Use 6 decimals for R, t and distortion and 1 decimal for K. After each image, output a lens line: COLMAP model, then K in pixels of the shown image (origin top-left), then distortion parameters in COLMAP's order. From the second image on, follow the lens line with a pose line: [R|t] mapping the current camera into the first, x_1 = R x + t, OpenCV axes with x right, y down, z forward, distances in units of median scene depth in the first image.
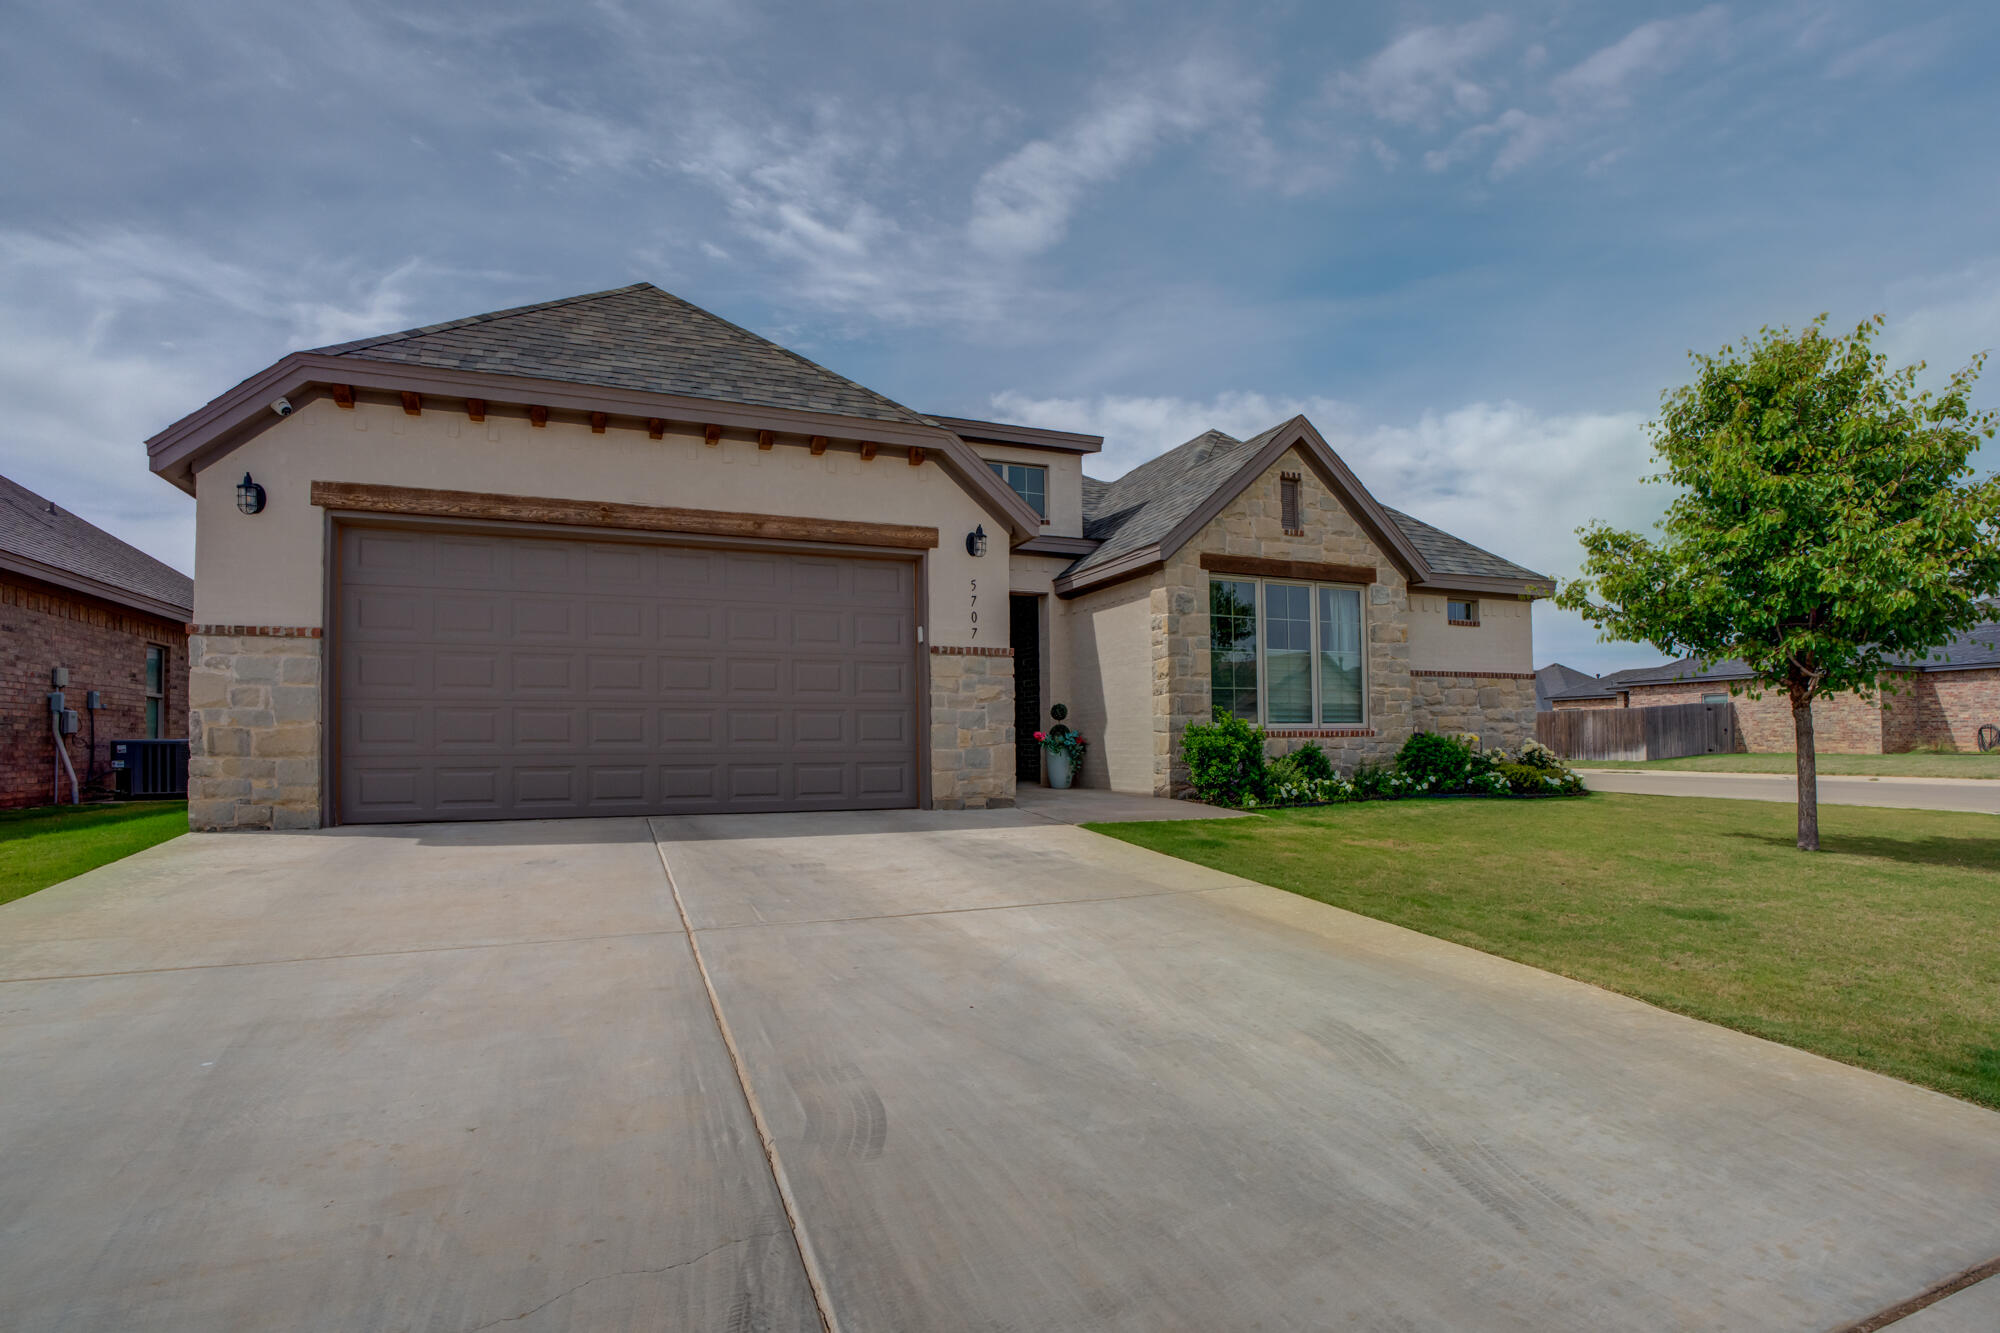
lens RADIAL K [[943.5, 0, 1000.0], [0, 943.5, 708.2], [0, 0, 1]] dist [-0.046338, 0.000309]
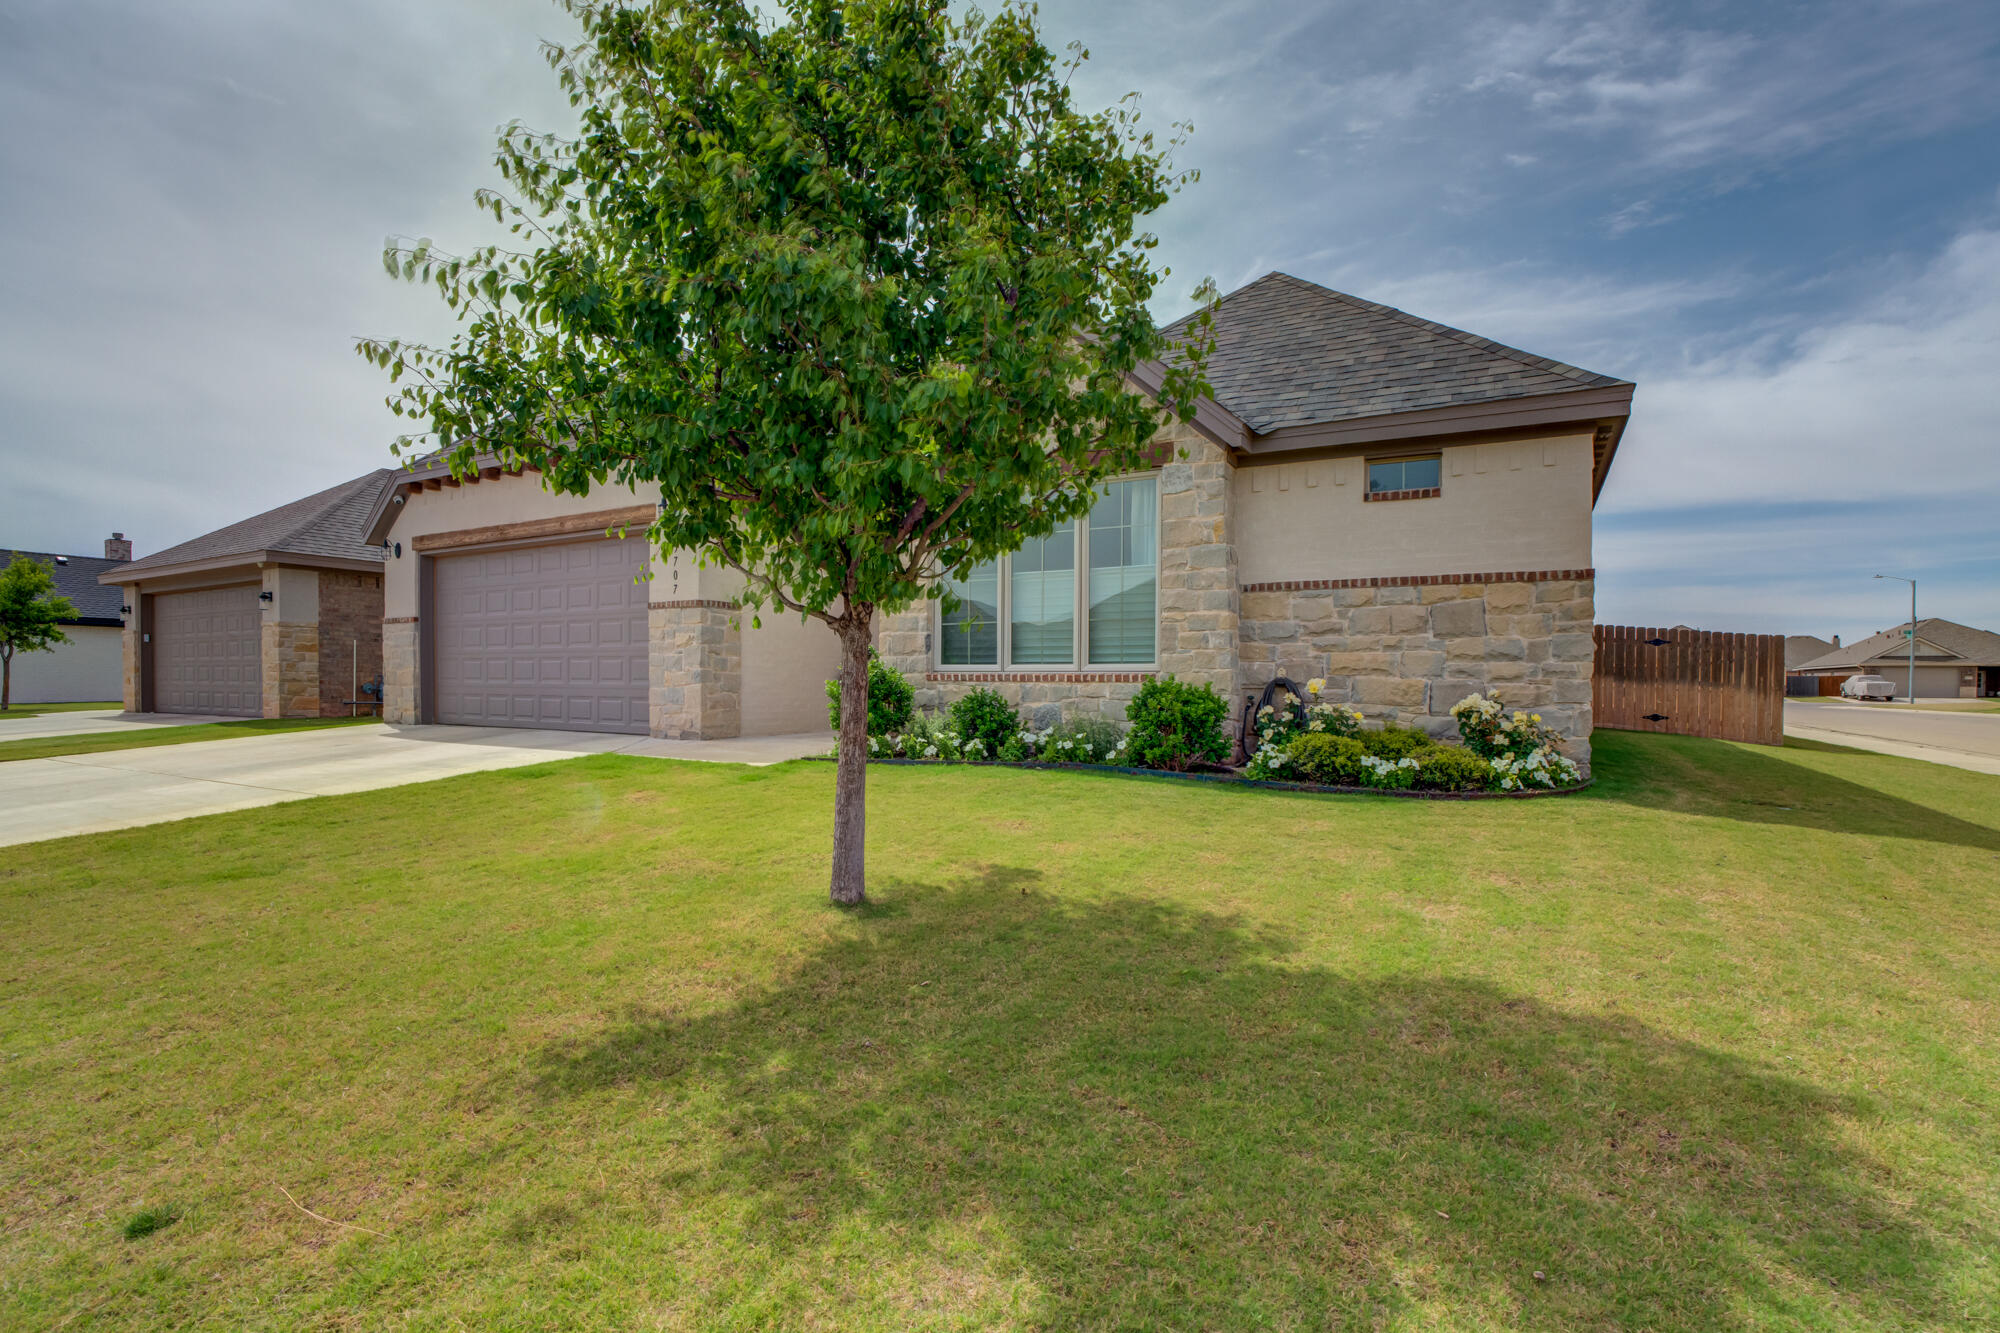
lens RADIAL K [[889.4, 0, 999.5], [0, 889.4, 697.2], [0, 0, 1]] dist [-0.029684, 0.000104]
pose [[0.633537, 0.023856, -0.773344, 1.097440], [0.015990, 0.998907, 0.043913, 0.012866], [0.773547, -0.040186, 0.632464, 0.623849]]
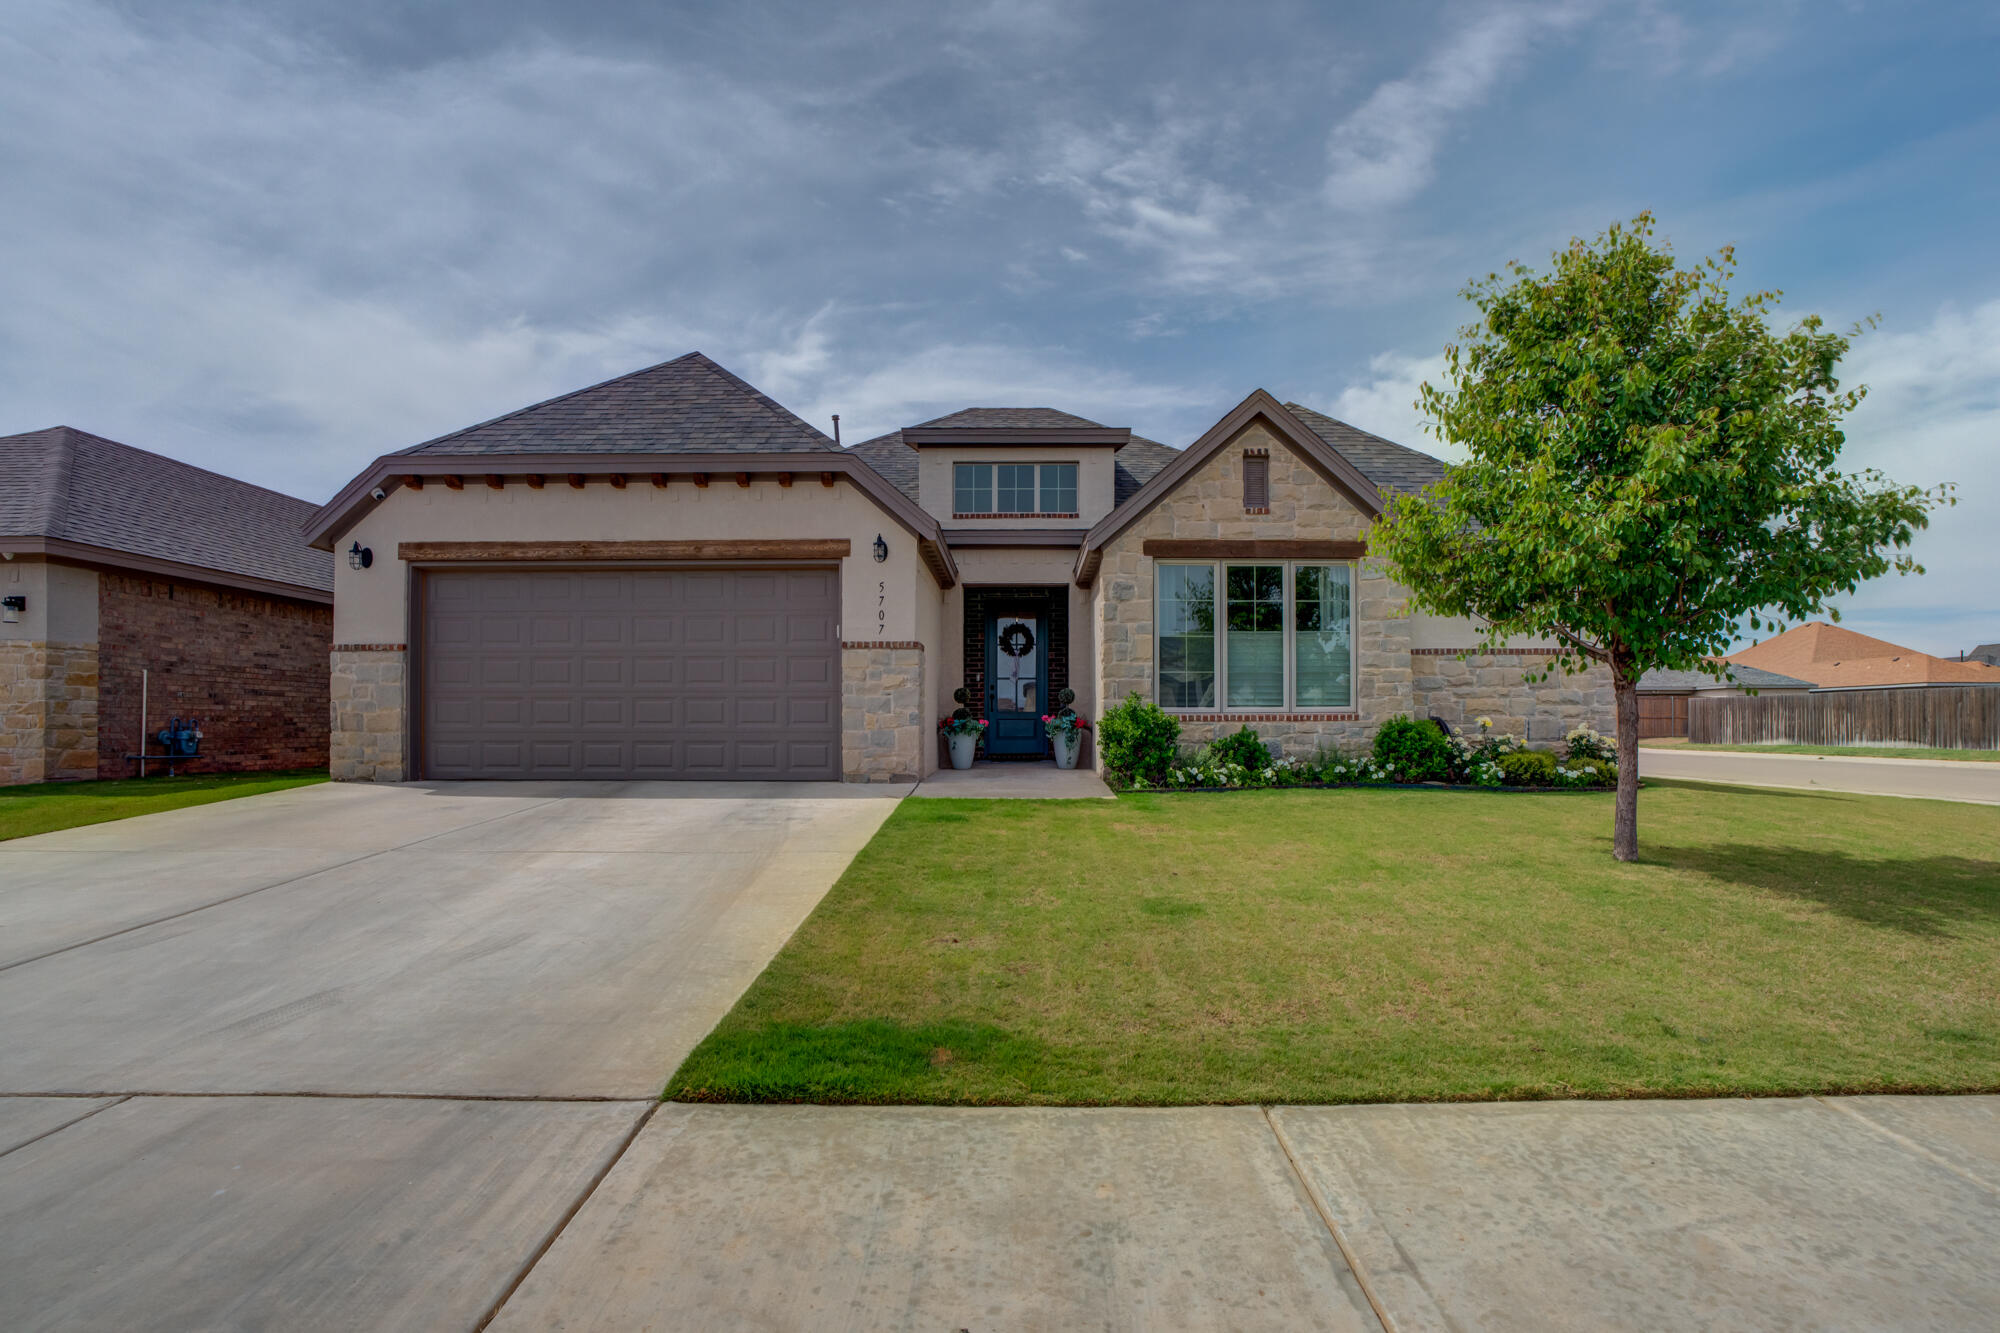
lens RADIAL K [[935.7, 0, 1031.0], [0, 935.7, 702.8], [0, 0, 1]] dist [-0.041553, 0.000892]
pose [[0.928461, -0.002818, -0.371420, 0.572576], [0.008597, 0.999866, 0.013903, -0.004660], [0.371331, -0.016102, 0.928361, 0.015653]]
